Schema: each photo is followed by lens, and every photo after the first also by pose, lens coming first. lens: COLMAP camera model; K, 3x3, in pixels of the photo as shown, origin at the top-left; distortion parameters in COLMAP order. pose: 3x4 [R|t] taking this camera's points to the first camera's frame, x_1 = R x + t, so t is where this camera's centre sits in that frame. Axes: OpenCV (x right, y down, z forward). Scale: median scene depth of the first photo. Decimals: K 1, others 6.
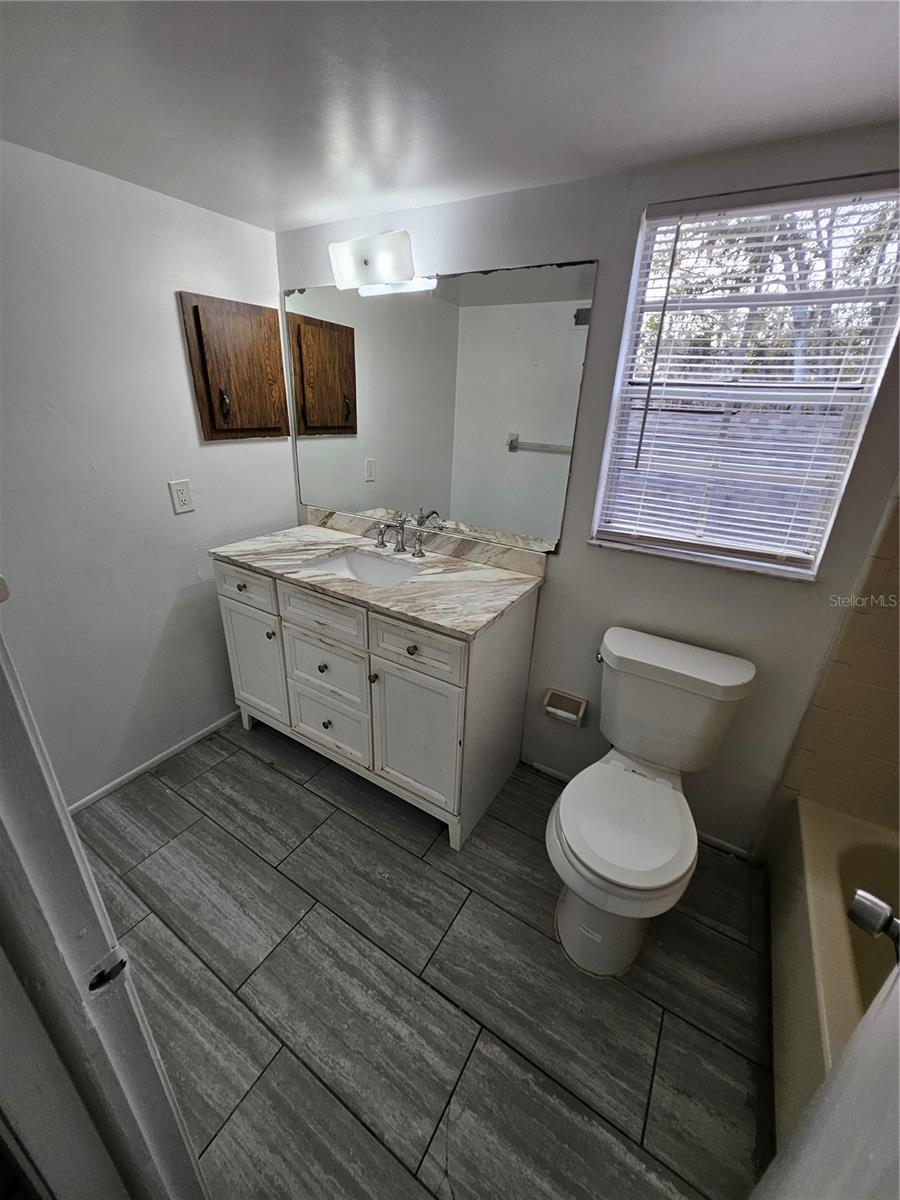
lens RADIAL K [[471.4, 0, 452.0], [0, 471.4, 586.6], [0, 0, 1]] dist [0.003168, -0.000167]
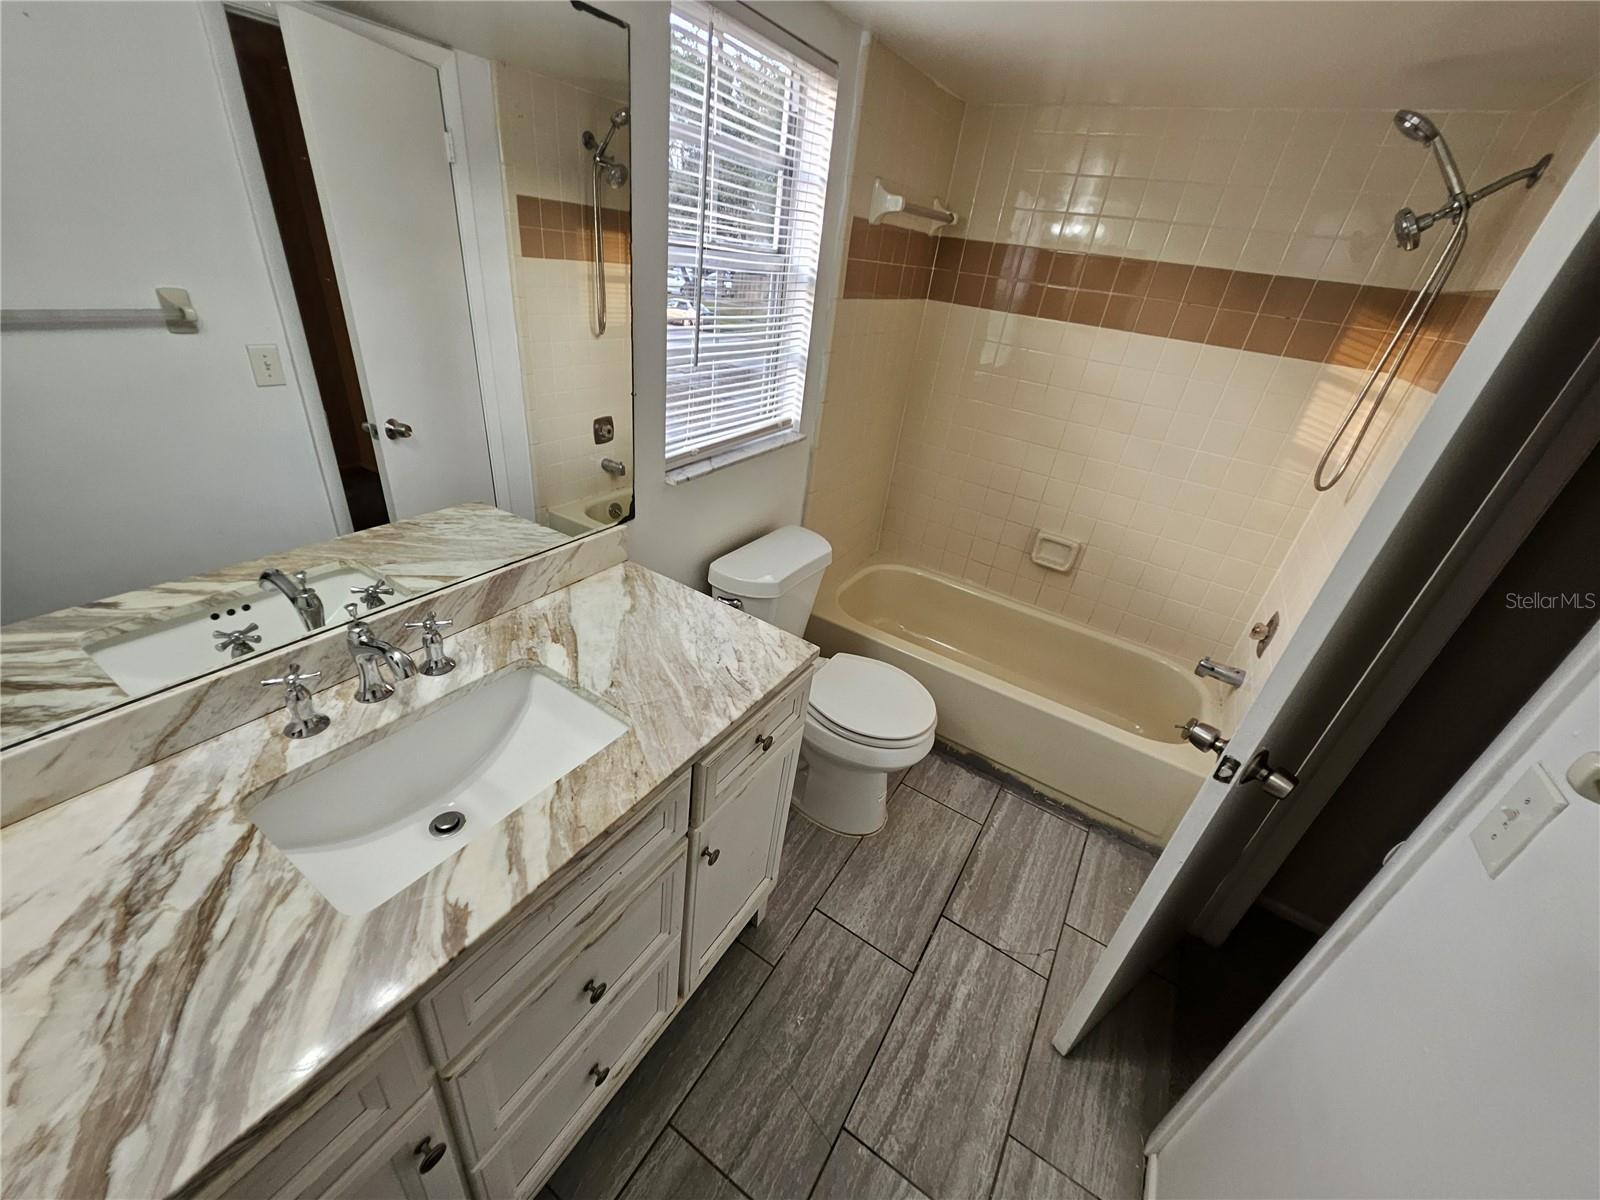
lens RADIAL K [[636.1, 0, 781.0], [0, 636.1, 592.5], [0, 0, 1]] dist [0.000460, 0.000323]
pose [[0.020868, -0.510972, 0.859344, -0.598988], [0.268408, 0.830840, 0.487505, -0.364864], [-0.963079, 0.220482, 0.154487, 0.703252]]
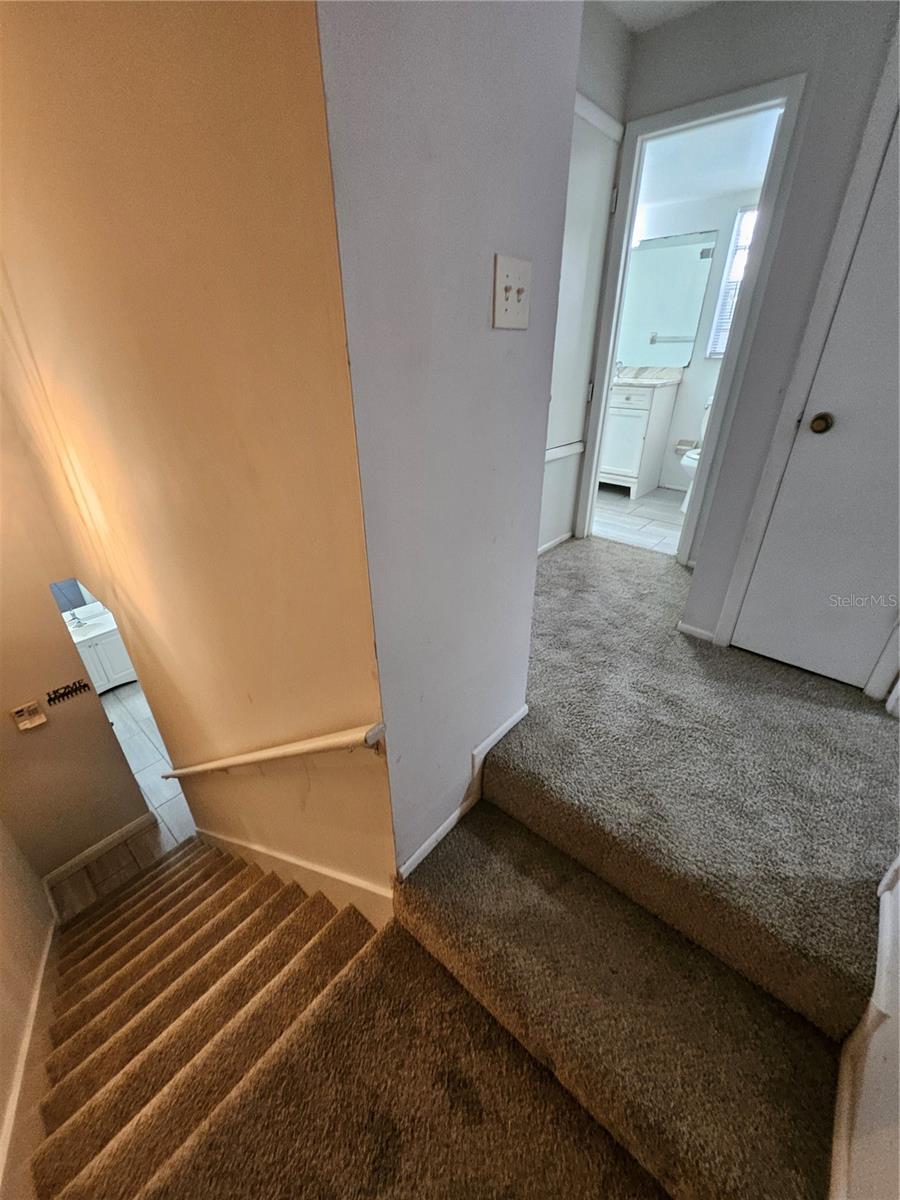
lens RADIAL K [[471.7, 0, 455.3], [0, 471.7, 586.2], [0, 0, 1]] dist [-0.000242, 0.000967]
pose [[0.986401, 0.041854, -0.158940, -0.473881], [-0.029204, 0.996277, 0.081111, 0.826305], [0.161744, -0.075366, 0.983951, -1.475639]]
